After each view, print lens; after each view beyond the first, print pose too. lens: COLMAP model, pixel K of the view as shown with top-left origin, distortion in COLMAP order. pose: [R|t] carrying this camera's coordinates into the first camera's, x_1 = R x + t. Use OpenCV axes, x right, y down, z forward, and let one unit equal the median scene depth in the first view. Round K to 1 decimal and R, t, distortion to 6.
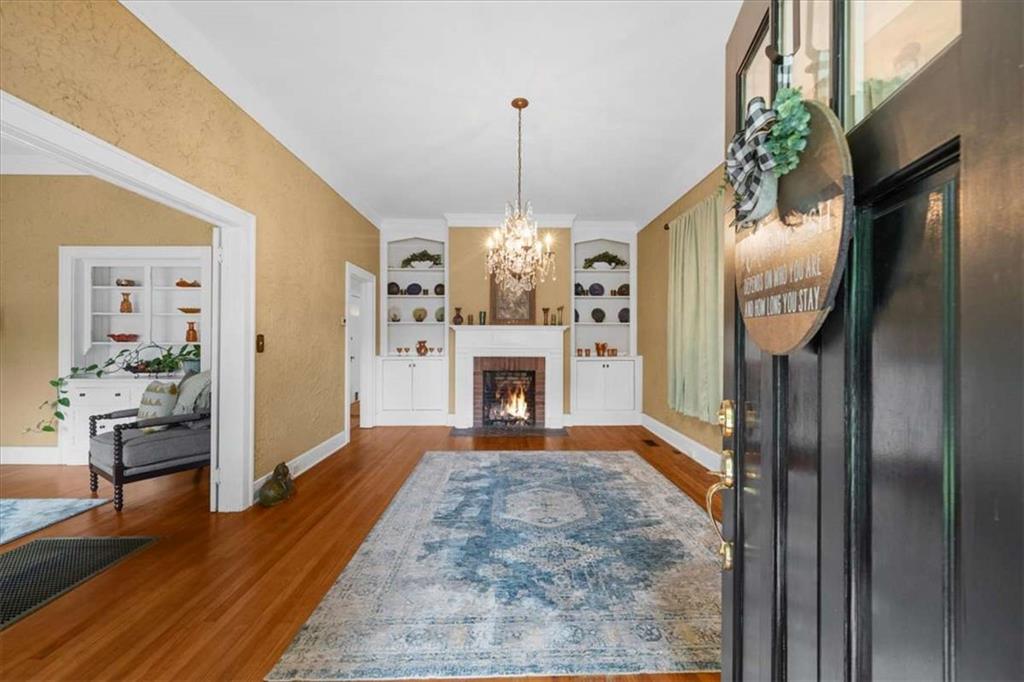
lens RADIAL K [[406.2, 0, 510.7], [0, 406.2, 338.1], [0, 0, 1]] dist [-0.000367, 0.000027]
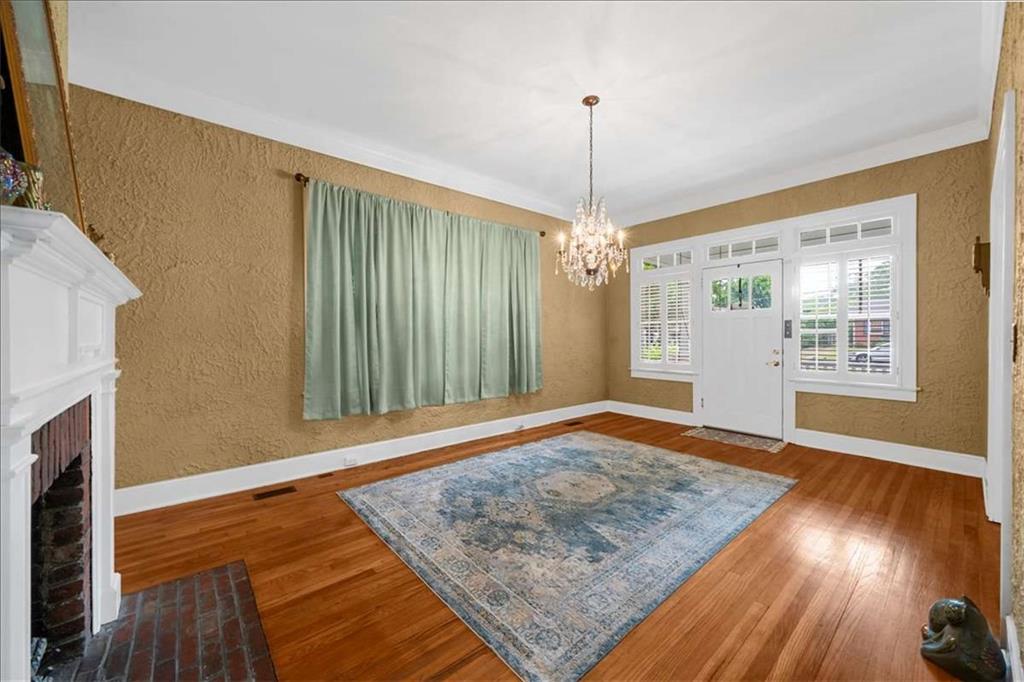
lens RADIAL K [[390.1, 0, 515.6], [0, 390.1, 339.6], [0, 0, 1]] dist [-0.000658, -0.000018]
pose [[-0.650401, -0.009644, 0.759530, -0.470410], [-0.002970, 0.999944, 0.010153, 0.006580], [-0.759585, 0.004348, -0.650393, 1.391499]]
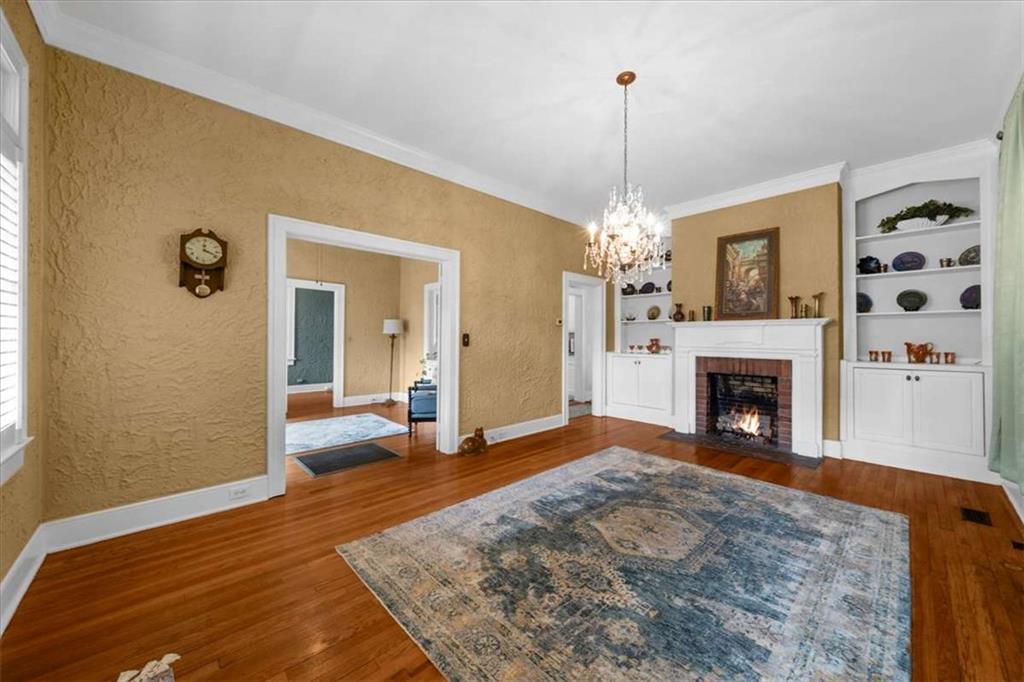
lens RADIAL K [[372.6, 0, 512.8], [0, 372.6, 335.4], [0, 0, 1]] dist [-0.001711, -0.000129]
pose [[0.674476, -0.004271, -0.738284, 0.364866], [0.002210, 0.999990, -0.003766, 0.001780], [0.738293, 0.000908, 0.674479, 0.196632]]
